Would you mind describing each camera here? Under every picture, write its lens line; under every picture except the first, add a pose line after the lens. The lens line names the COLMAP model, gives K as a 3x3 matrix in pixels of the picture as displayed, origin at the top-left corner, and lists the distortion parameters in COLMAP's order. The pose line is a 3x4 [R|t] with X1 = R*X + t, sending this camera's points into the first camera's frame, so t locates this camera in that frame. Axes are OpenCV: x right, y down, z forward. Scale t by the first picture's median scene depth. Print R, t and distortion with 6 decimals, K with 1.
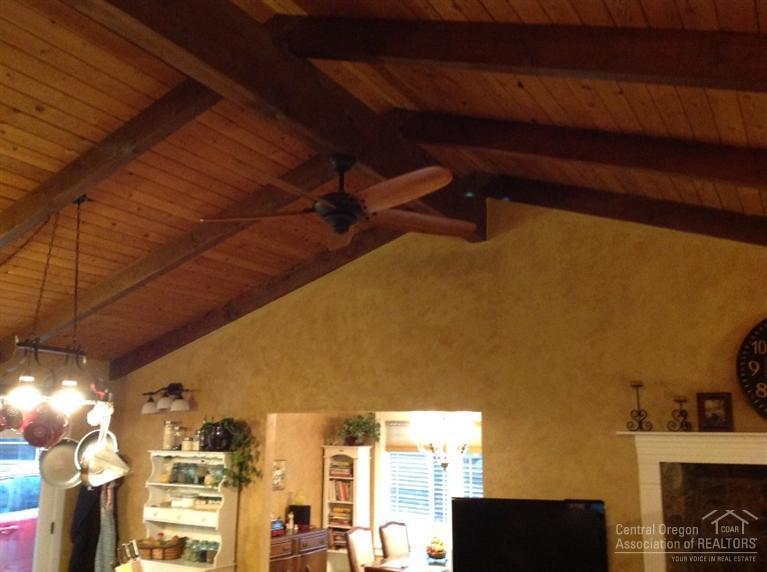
lens RADIAL K [[733.3, 0, 388.8], [0, 733.3, 279.9], [0, 0, 1]] dist [0.053950, 0.000000]
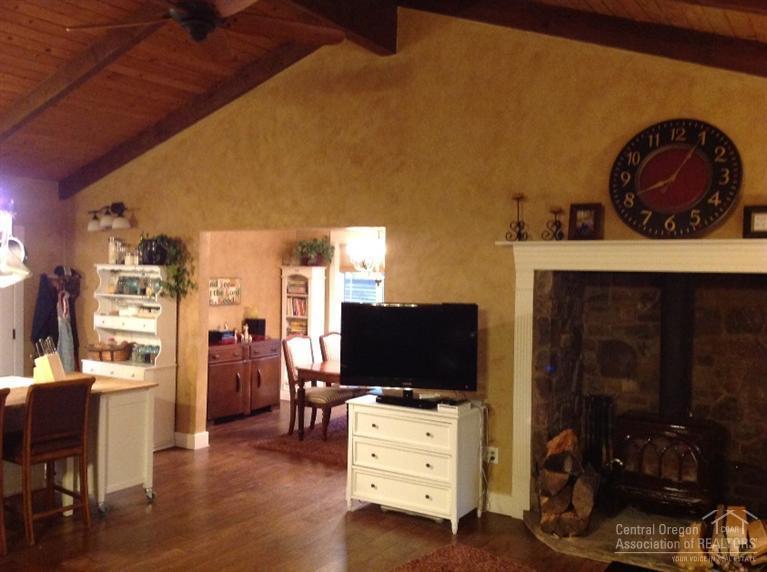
lens RADIAL K [[733.3, 0, 391.2], [0, 733.3, 286.6], [0, 0, 1]] dist [0.053950, 0.000000]
pose [[0.999219, 0.004498, -0.039245, 0.155208], [0.004625, 0.973344, 0.229303, 0.020940], [0.039231, -0.229306, 0.972564, -0.026257]]
